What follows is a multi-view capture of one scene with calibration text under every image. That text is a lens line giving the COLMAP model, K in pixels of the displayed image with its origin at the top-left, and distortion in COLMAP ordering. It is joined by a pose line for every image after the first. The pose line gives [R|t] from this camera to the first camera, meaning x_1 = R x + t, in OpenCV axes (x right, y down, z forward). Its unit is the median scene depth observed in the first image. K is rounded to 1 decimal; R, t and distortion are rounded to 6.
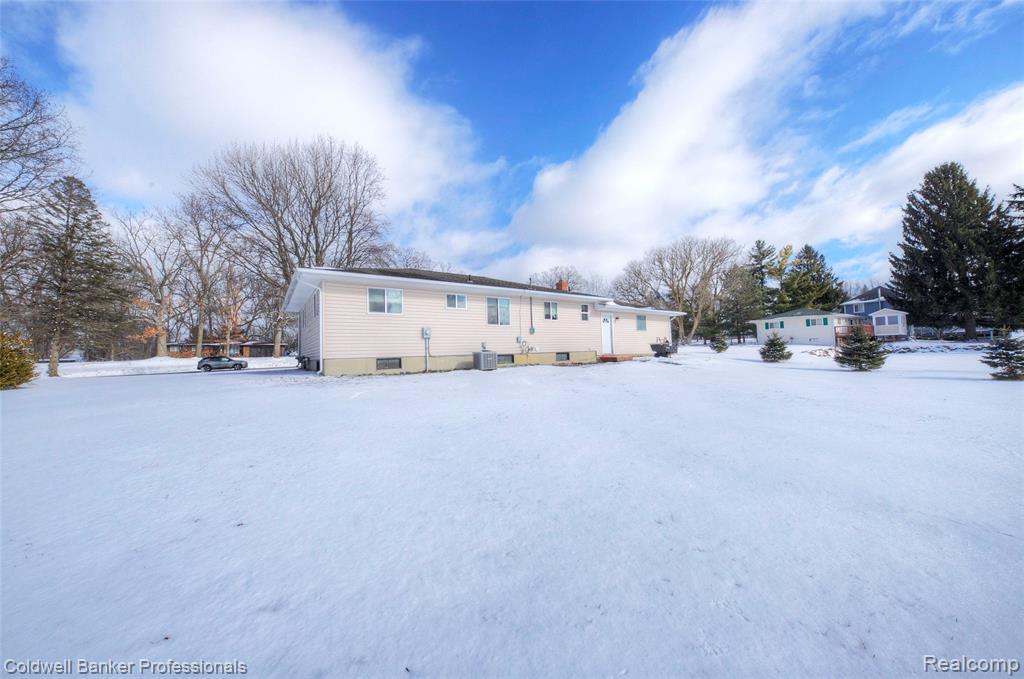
lens RADIAL K [[352.0, 0, 512.7], [0, 352.0, 340.7], [0, 0, 1]] dist [0.013177, -0.007372]
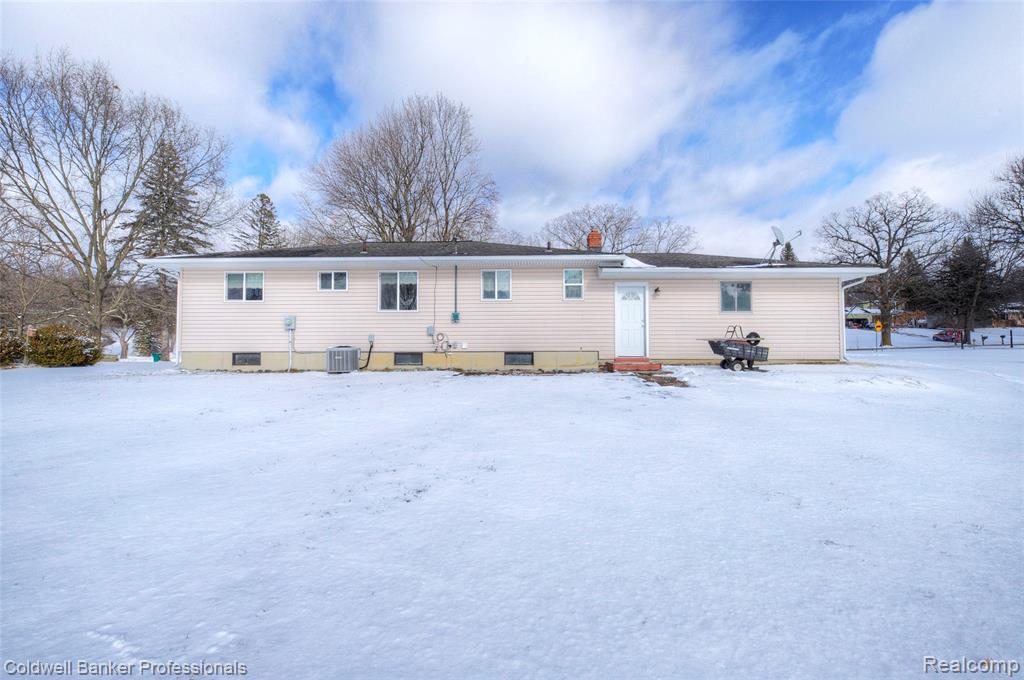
lens RADIAL K [[472.0, 0, 512.0], [0, 472.0, 340.0], [0, 0, 1]] dist [0.000516, 0.000045]
pose [[0.798404, 0.015798, -0.601915, 0.625415], [-0.000312, 0.999666, 0.025823, -0.008483], [0.602122, -0.020429, 0.798143, 0.339467]]
